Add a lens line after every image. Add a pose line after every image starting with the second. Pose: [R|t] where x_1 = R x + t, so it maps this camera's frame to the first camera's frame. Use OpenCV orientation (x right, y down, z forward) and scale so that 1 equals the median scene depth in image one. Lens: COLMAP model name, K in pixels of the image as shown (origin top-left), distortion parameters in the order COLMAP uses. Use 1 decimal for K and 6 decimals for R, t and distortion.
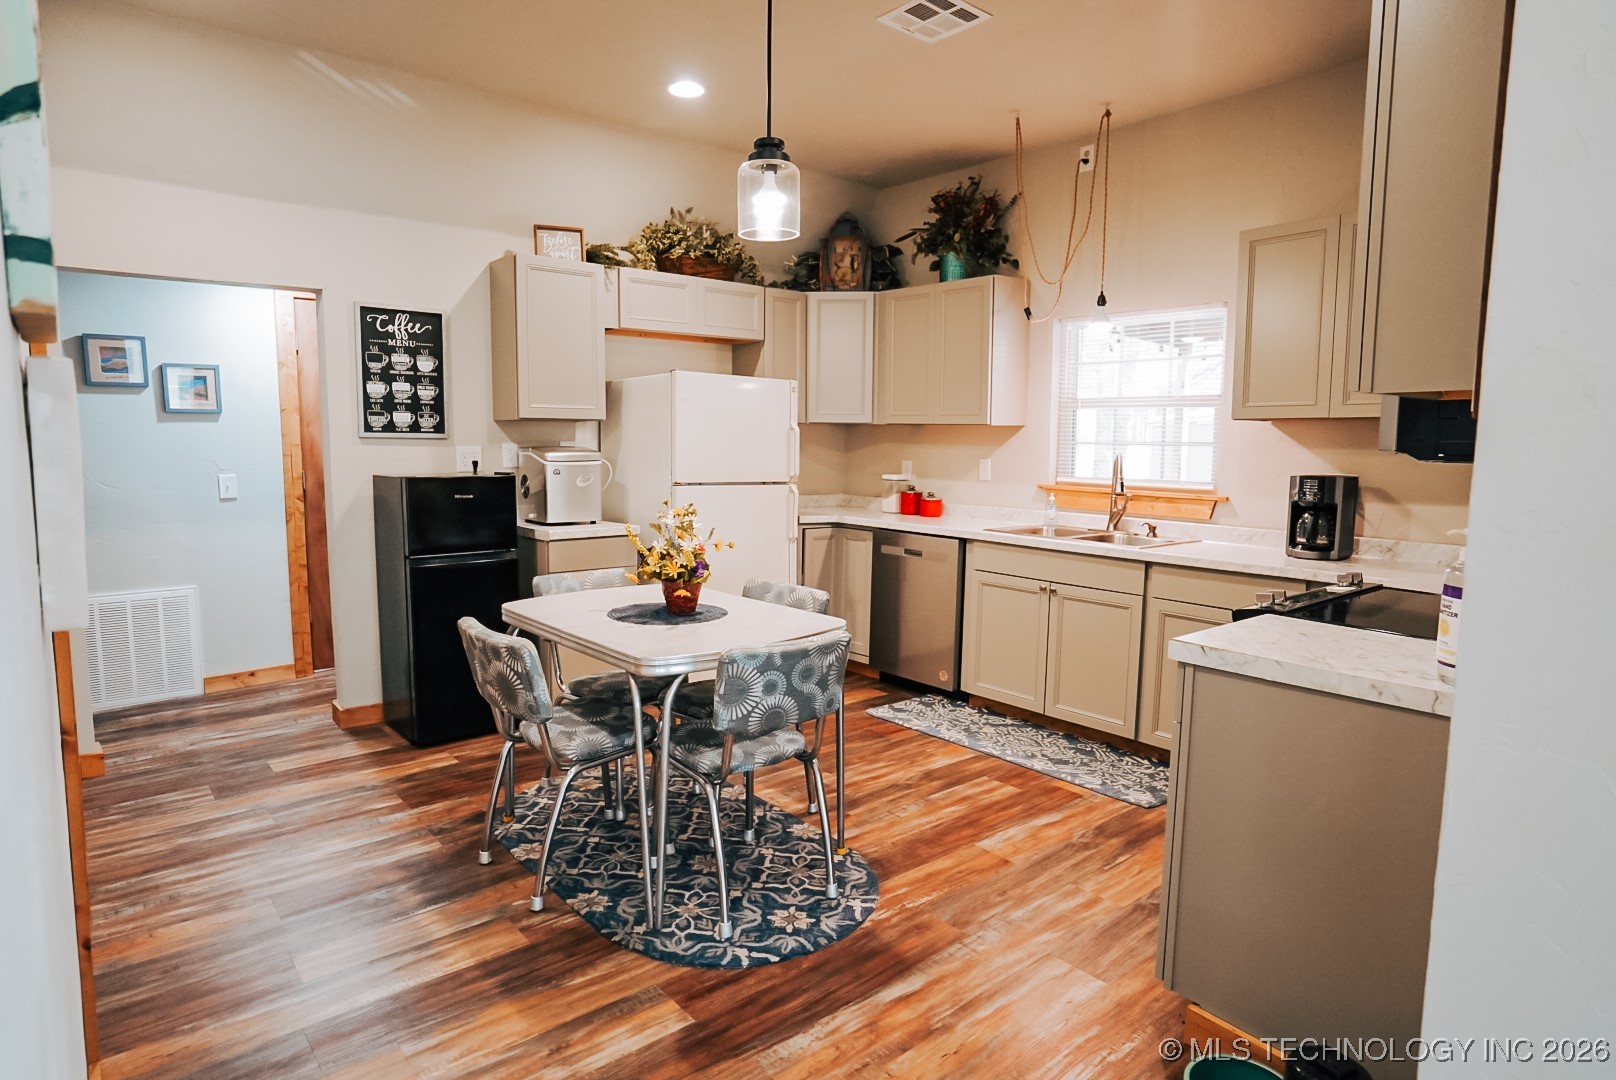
lens RADIAL K [[910.5, 0, 805.6], [0, 910.5, 534.0], [0, 0, 1]] dist [-0.012970, 0.001514]
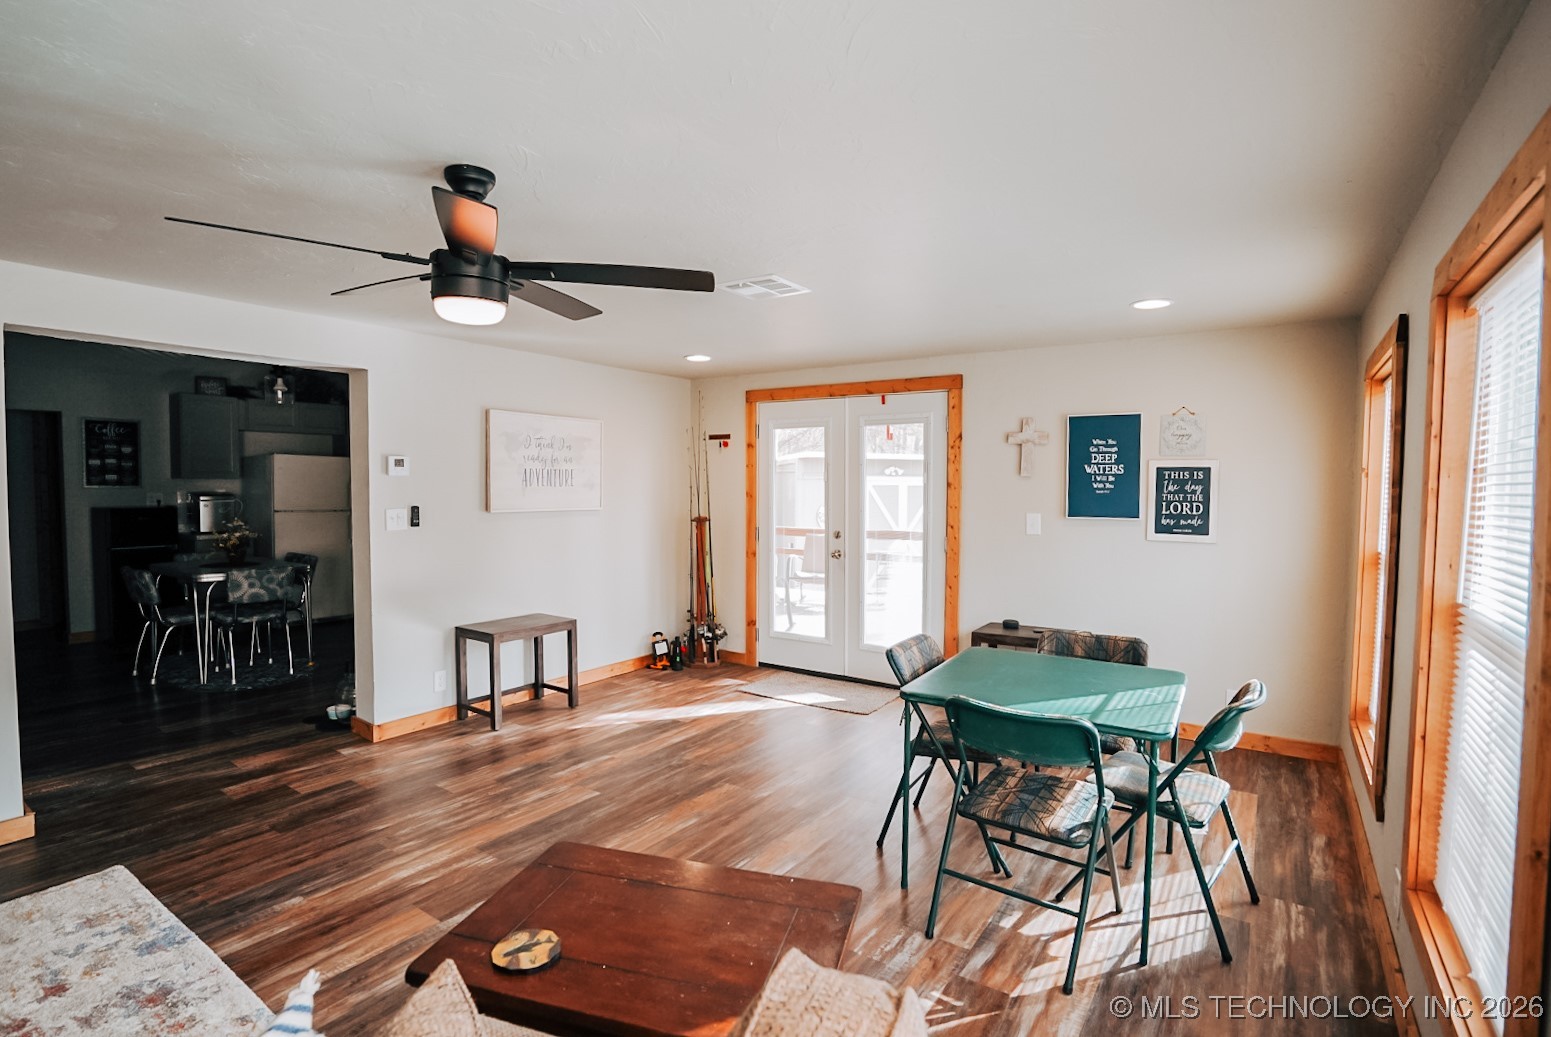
lens RADIAL K [[742.2, 0, 770.4], [0, 742.2, 514.9], [0, 0, 1]] dist [-0.057711, 0.024040]
pose [[0.964824, -0.011569, 0.262641, 0.494519], [0.027615, 0.997964, -0.057488, 0.075249], [-0.261441, 0.062718, 0.963180, -0.809981]]
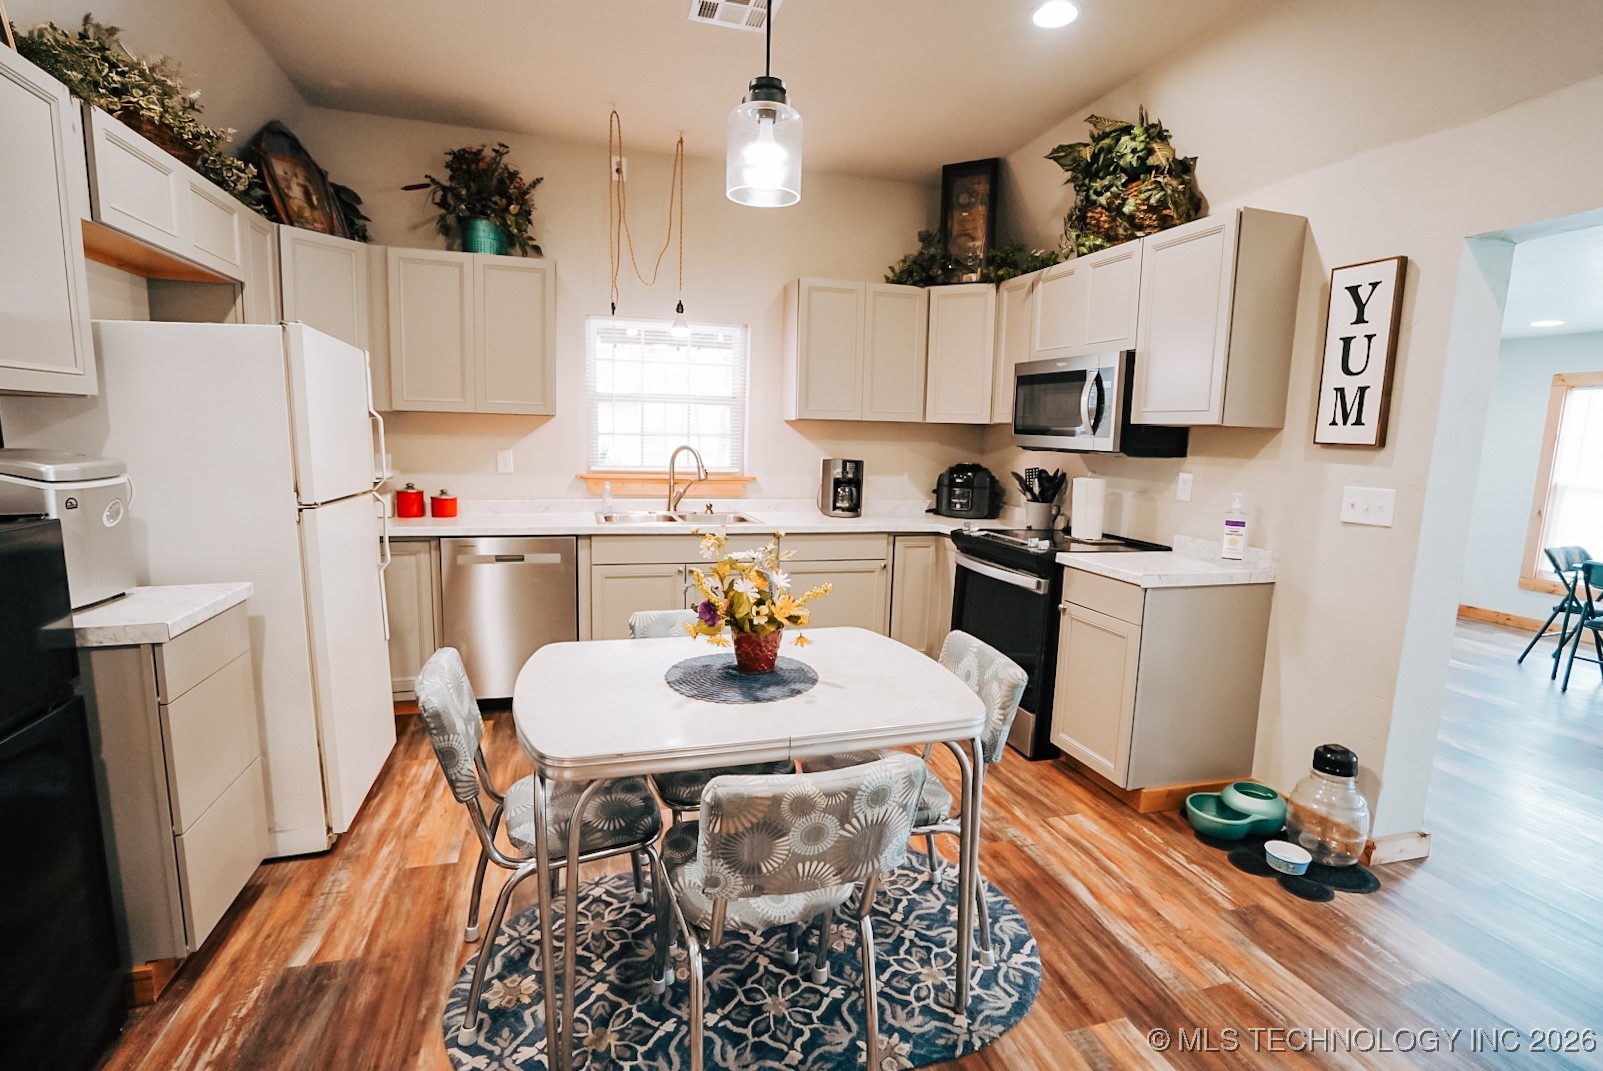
lens RADIAL K [[744.8, 0, 803.5], [0, 744.8, 540.7], [0, 0, 1]] dist [-0.068933, 0.028845]
pose [[0.393725, -0.132257, 0.909664, -0.483128], [0.075266, 0.990911, 0.111492, -0.063458], [-0.916142, 0.024569, 0.400101, 0.507330]]
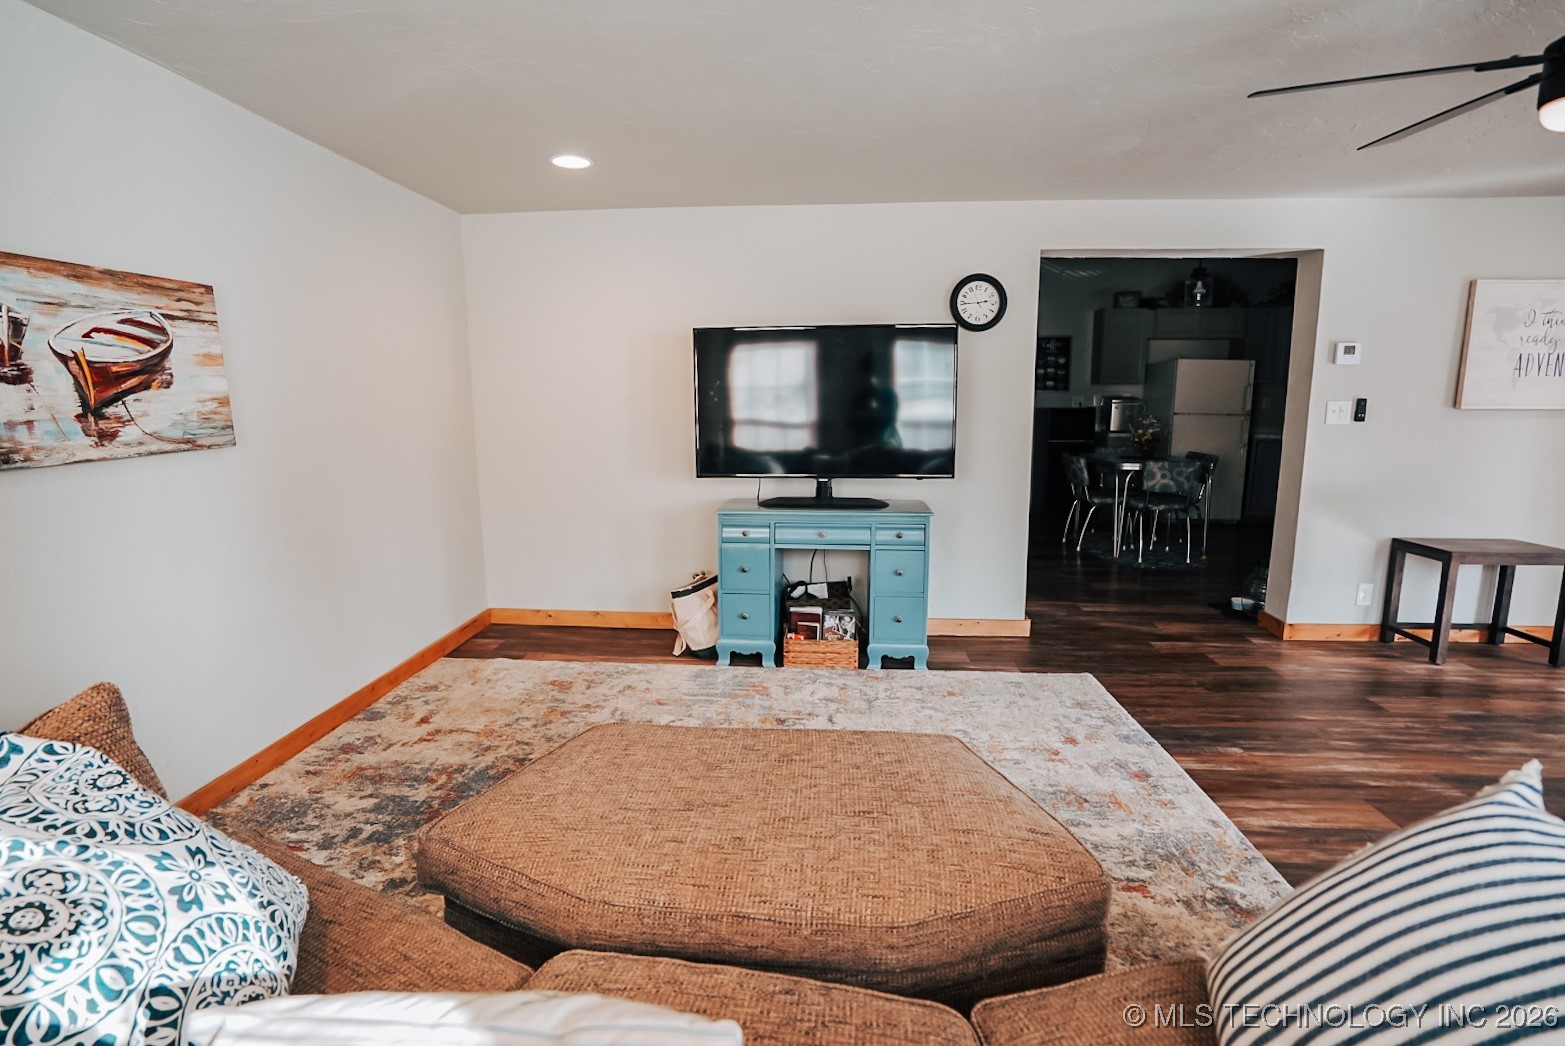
lens RADIAL K [[740.5, 0, 777.3], [0, 740.5, 521.3], [0, 0, 1]] dist [-0.050996, 0.016527]
pose [[0.714893, 0.102887, -0.691622, 0.403760], [-0.064280, 0.994597, 0.081516, 0.116992], [0.696273, -0.013818, 0.717644, -0.863001]]
